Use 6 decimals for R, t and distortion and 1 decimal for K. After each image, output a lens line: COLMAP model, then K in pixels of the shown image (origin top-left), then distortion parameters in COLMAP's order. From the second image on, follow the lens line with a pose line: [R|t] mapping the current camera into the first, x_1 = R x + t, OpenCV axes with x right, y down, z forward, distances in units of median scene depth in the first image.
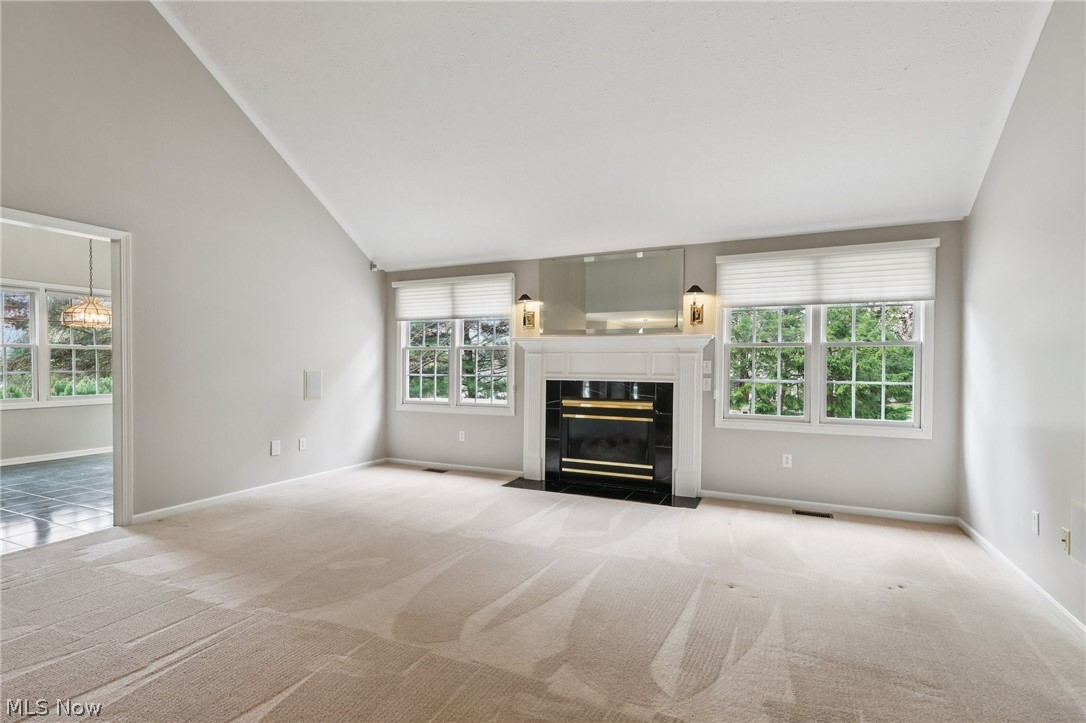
lens RADIAL K [[507.0, 0, 545.1], [0, 507.0, 371.9], [0, 0, 1]] dist [0.003509, 0.001674]
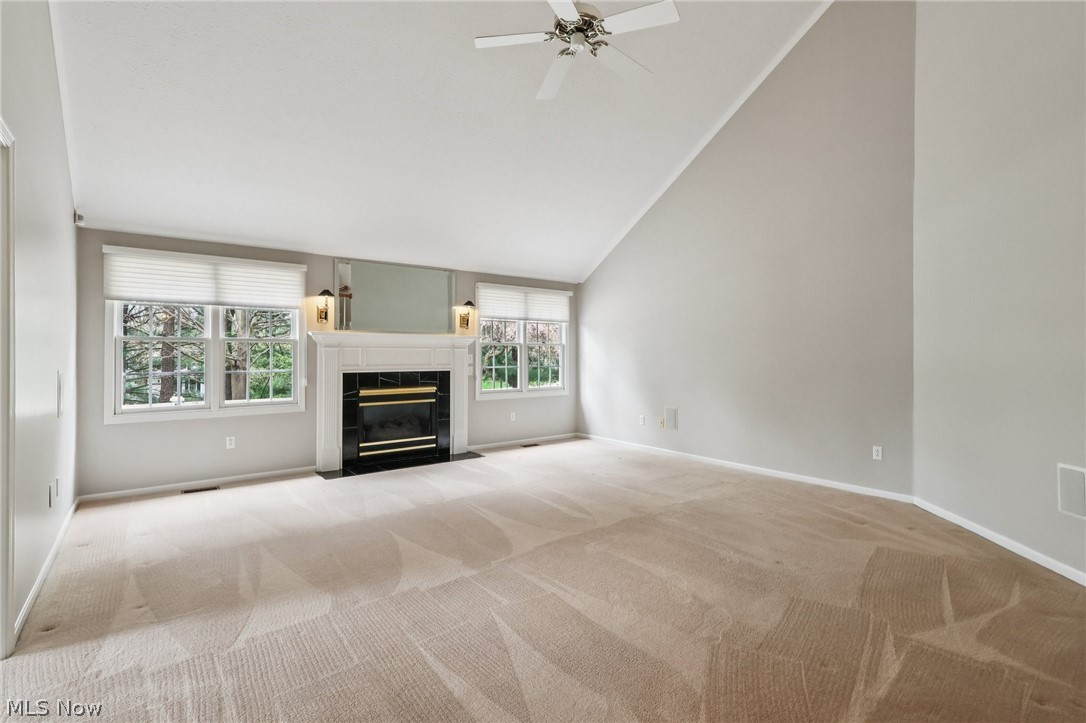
lens RADIAL K [[507.0, 0, 542.6], [0, 507.0, 350.0], [0, 0, 1]] dist [0.003509, 0.001674]
pose [[0.467137, -0.001522, 0.884184, -0.772035], [0.010955, 0.999932, -0.004067, -0.023537], [-0.884117, 0.011586, 0.467122, 0.146600]]
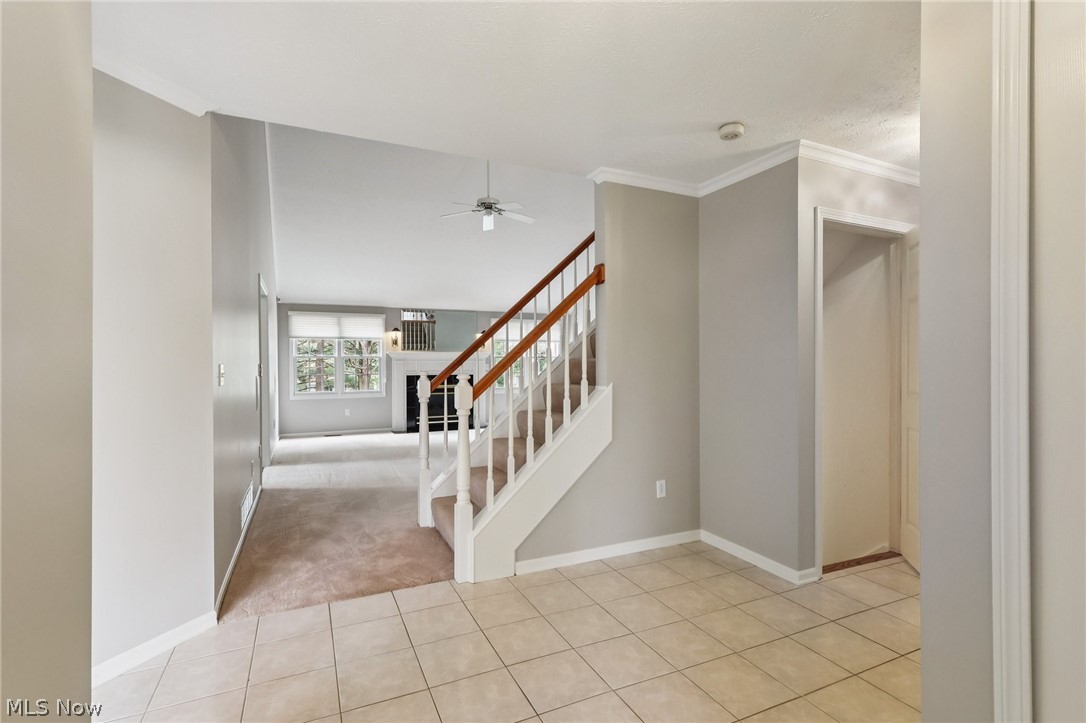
lens RADIAL K [[507.0, 0, 547.6], [0, 507.0, 367.1], [0, 0, 1]] dist [0.003509, 0.001674]
pose [[0.651367, -0.012886, 0.758653, -1.101698], [0.018796, 0.999823, 0.000844, -0.005907], [-0.758530, 0.013710, 0.651494, -0.600816]]
